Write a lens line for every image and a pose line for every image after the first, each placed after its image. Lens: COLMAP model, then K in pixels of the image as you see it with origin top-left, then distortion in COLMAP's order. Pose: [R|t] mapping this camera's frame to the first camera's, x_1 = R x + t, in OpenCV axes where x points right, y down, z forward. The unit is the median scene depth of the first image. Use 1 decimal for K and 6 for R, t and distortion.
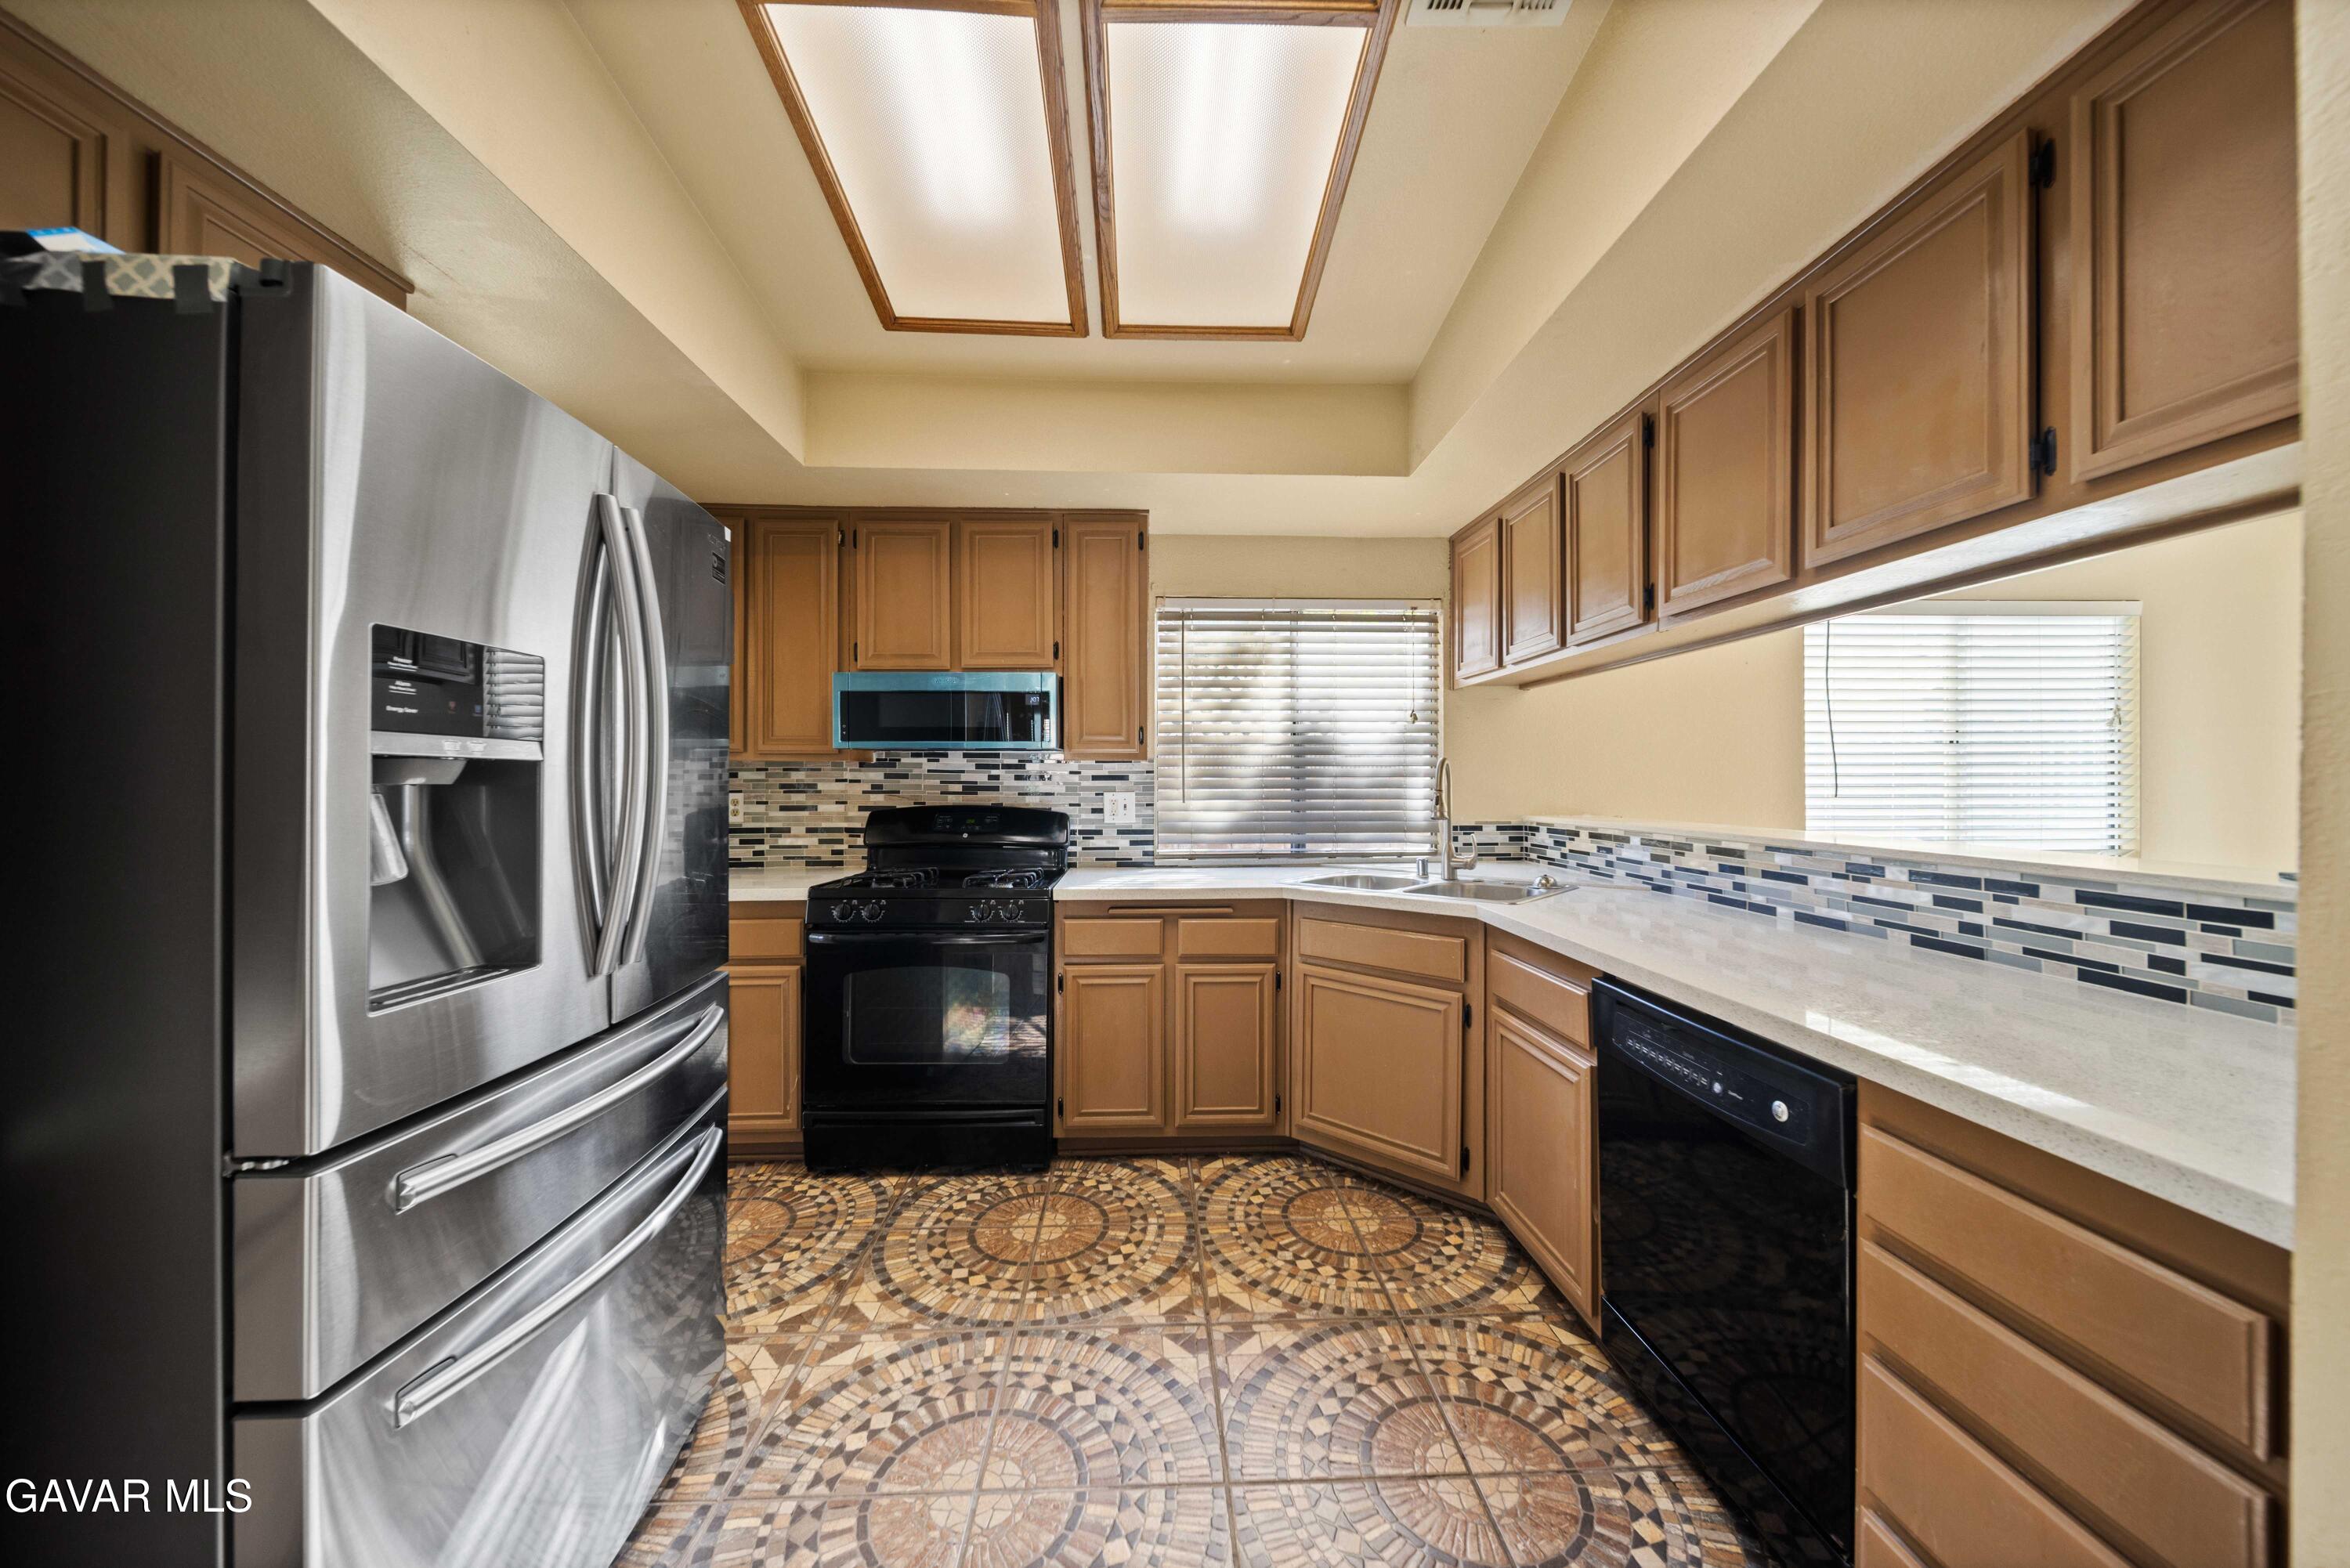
lens RADIAL K [[837.5, 0, 1175.0], [0, 837.5, 784.0], [0, 0, 1]] dist [0.000955, -0.002524]
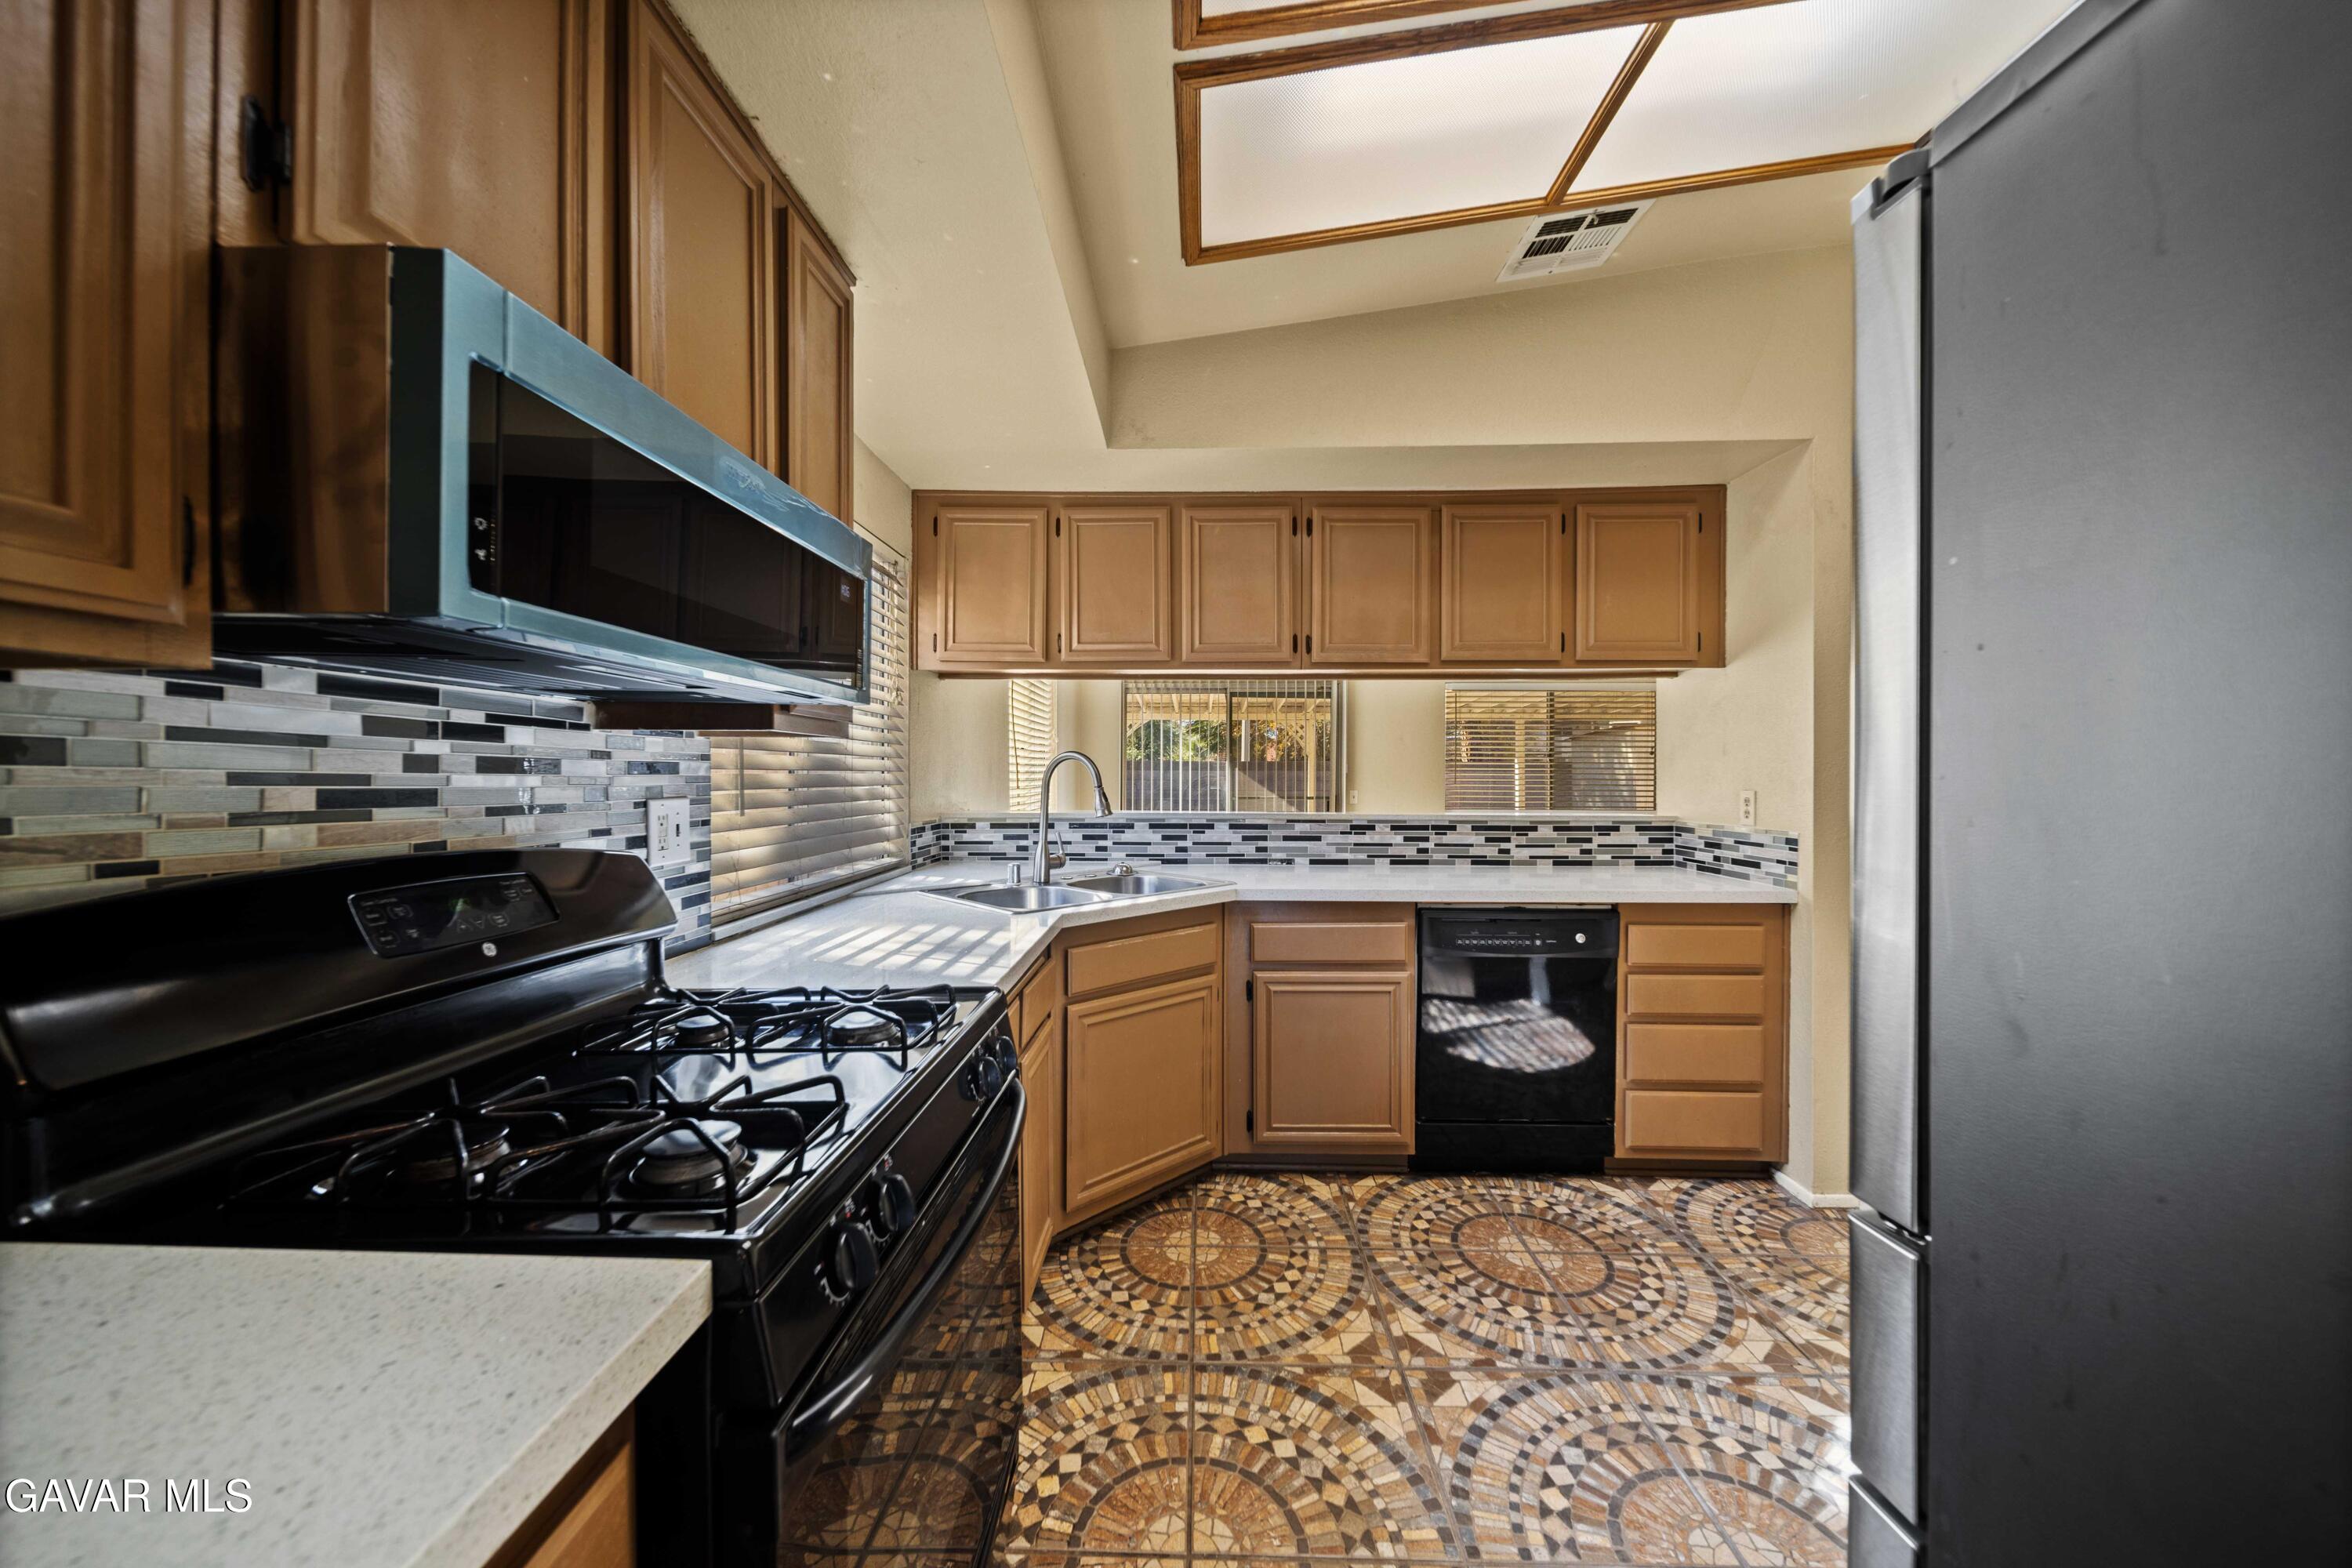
lens RADIAL K [[838.3, 0, 1176.0], [0, 838.3, 784.0], [0, 0, 1]] dist [0.000955, -0.002524]
pose [[0.063518, -0.008234, 0.997947, -0.692928], [0.001415, 0.999966, 0.008161, -0.002860], [-0.997980, 0.000893, 0.063528, 0.925421]]
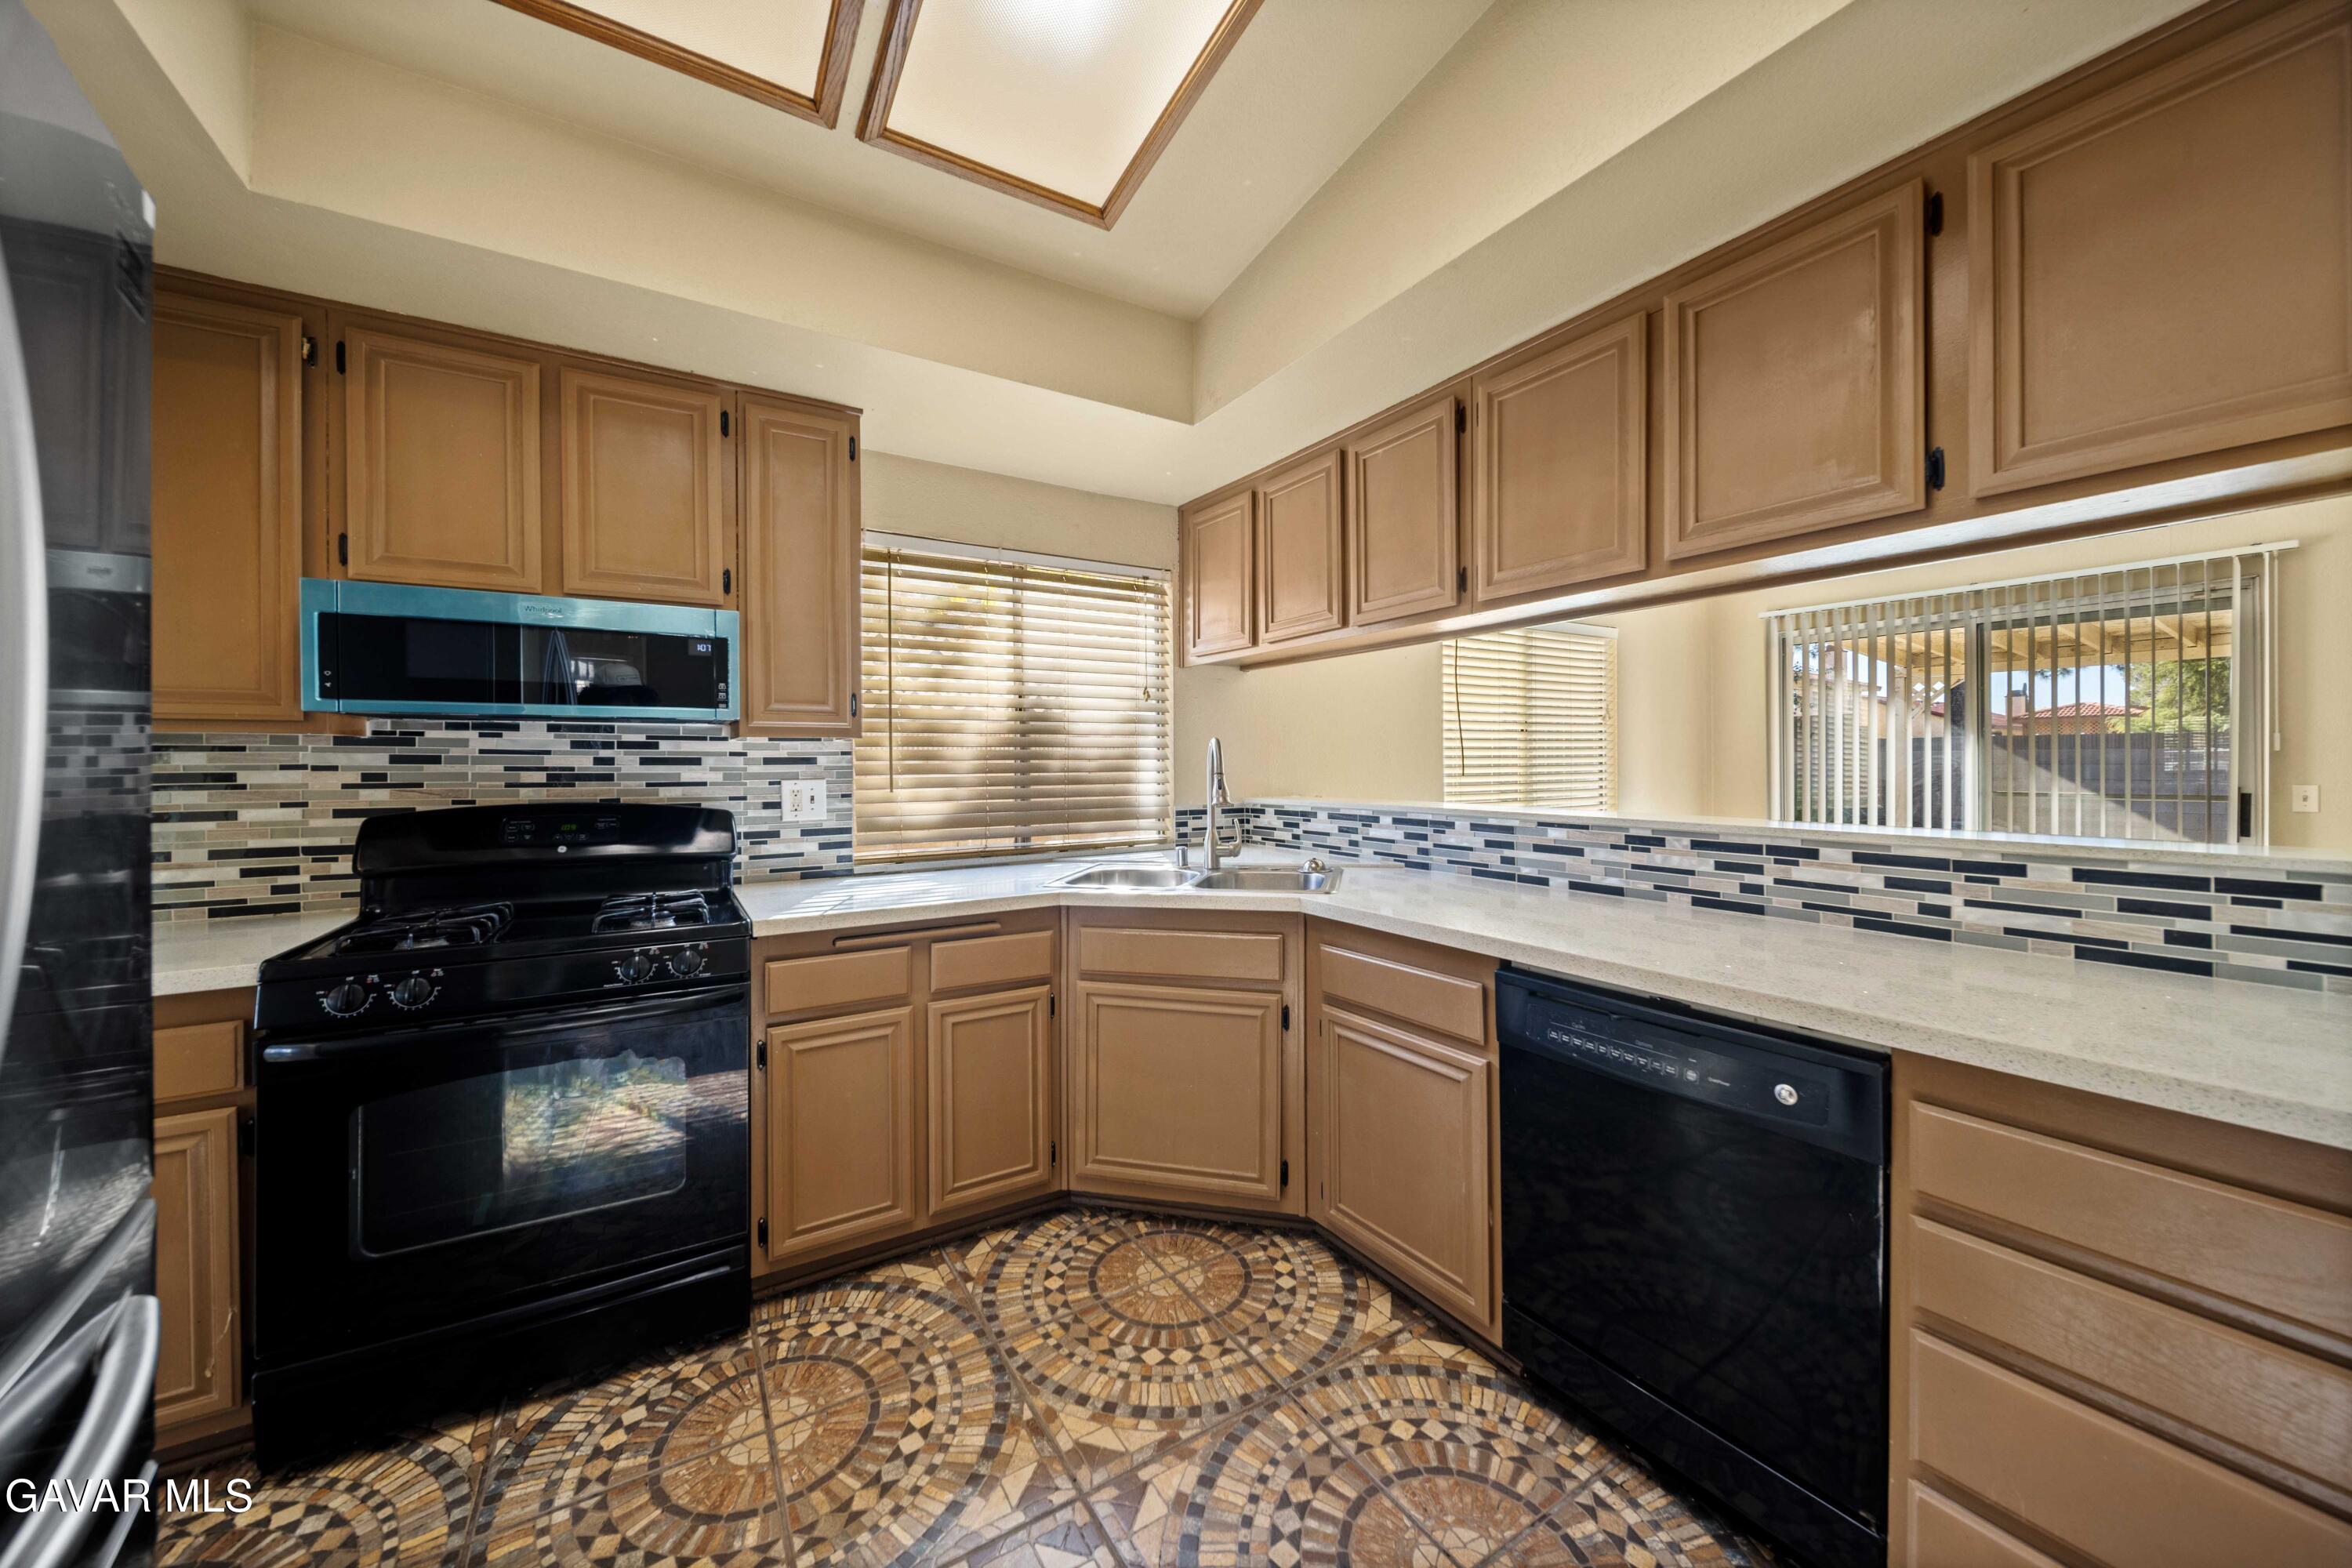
lens RADIAL K [[831.5, 0, 1173.5], [0, 831.5, 766.2], [0, 0, 1]] dist [0.001095, -0.001969]
pose [[0.871521, -0.006137, 0.490320, -0.193014], [0.006683, 0.999977, 0.000637, -0.001376], [-0.490313, 0.002722, 0.871542, 0.247110]]
